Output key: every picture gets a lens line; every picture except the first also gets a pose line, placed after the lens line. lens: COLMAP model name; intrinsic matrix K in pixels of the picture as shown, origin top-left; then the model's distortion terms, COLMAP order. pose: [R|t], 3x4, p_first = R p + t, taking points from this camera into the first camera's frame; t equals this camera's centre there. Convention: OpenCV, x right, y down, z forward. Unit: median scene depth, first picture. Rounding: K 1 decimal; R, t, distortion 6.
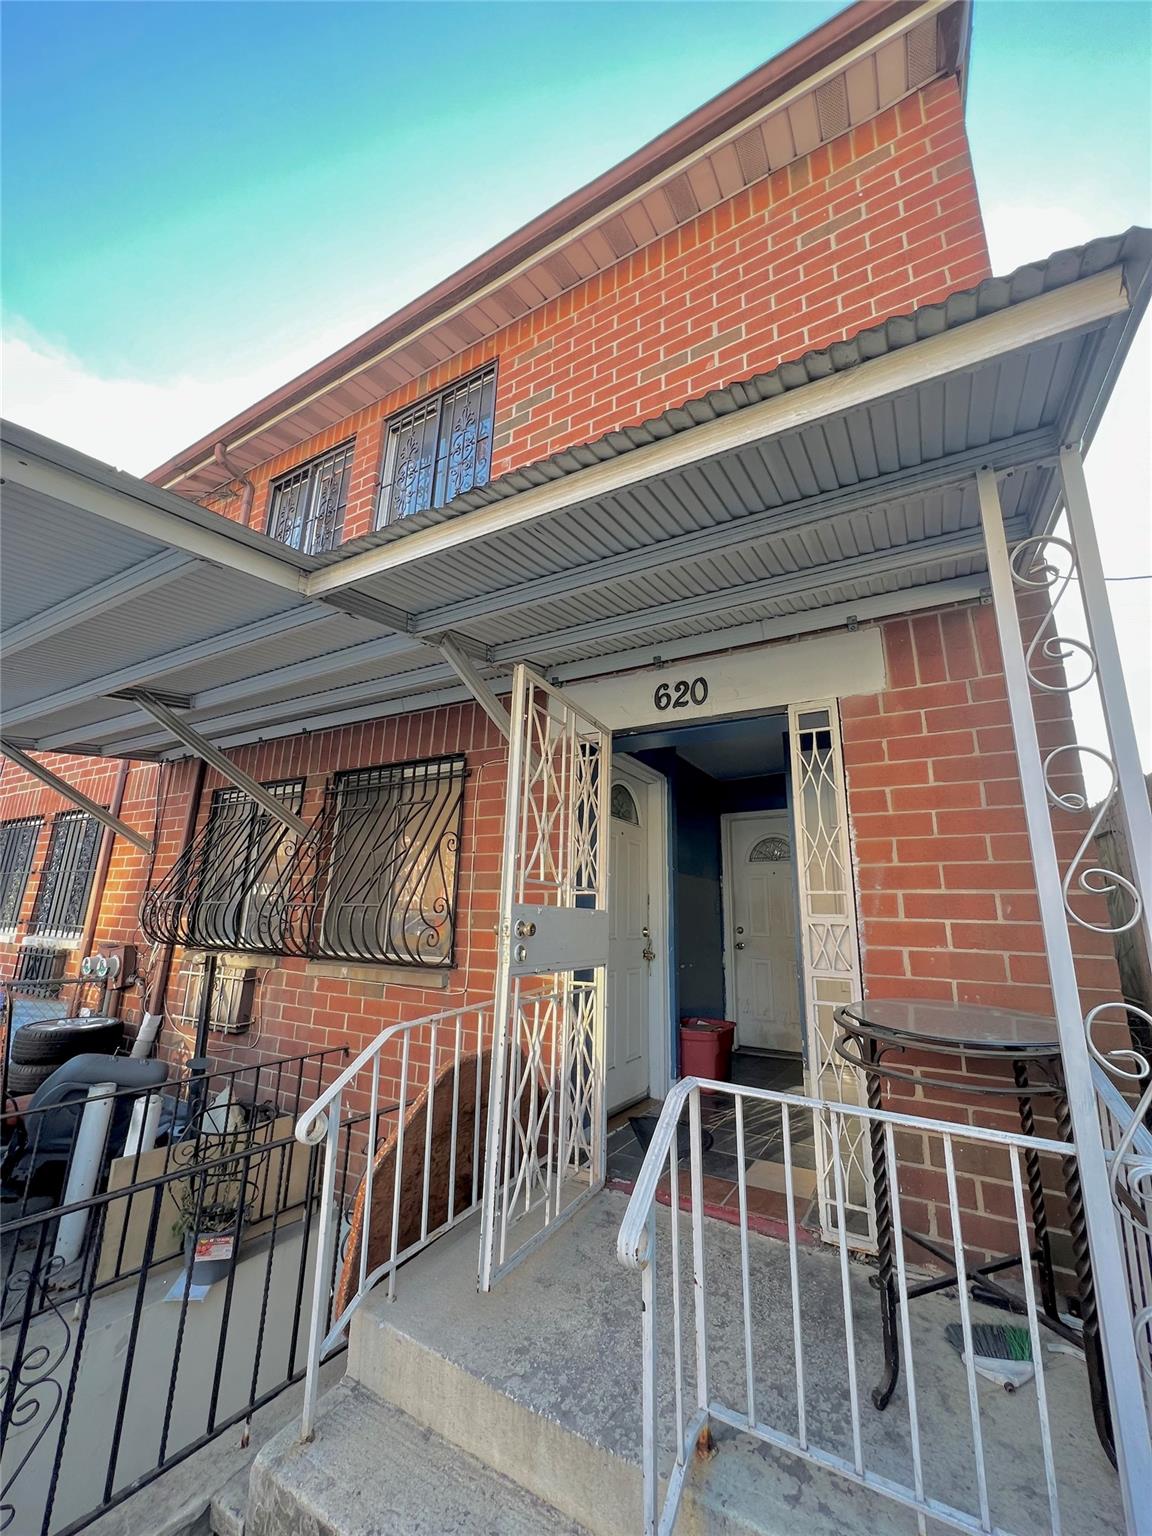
lens RADIAL K [[614.3, 0, 575.8], [0, 614.3, 768.6], [0, 0, 1]] dist [0.000310, 0.000085]
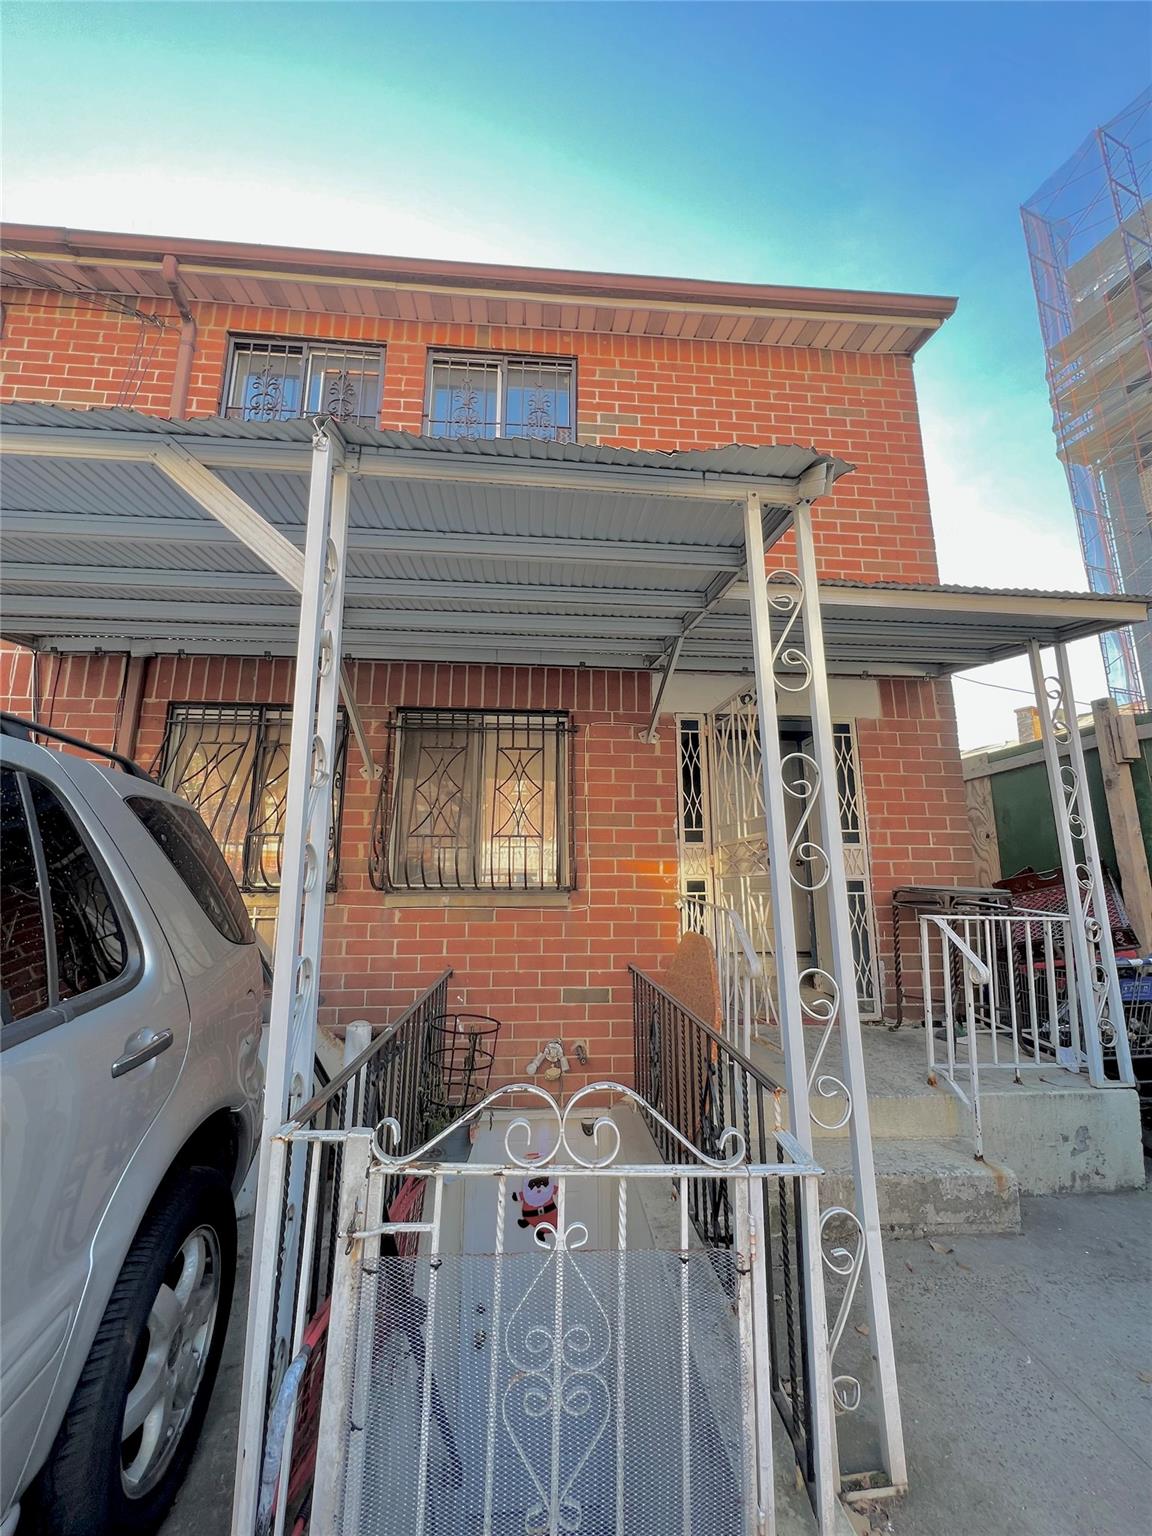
lens RADIAL K [[614.3, 0, 582.6], [0, 614.3, 766.0], [0, 0, 1]] dist [0.000310, 0.000085]
pose [[0.819013, 0.086502, 0.567217, -1.121589], [-0.119890, 0.992549, 0.021745, 0.069191], [-0.561109, -0.085813, 0.823282, 0.019544]]
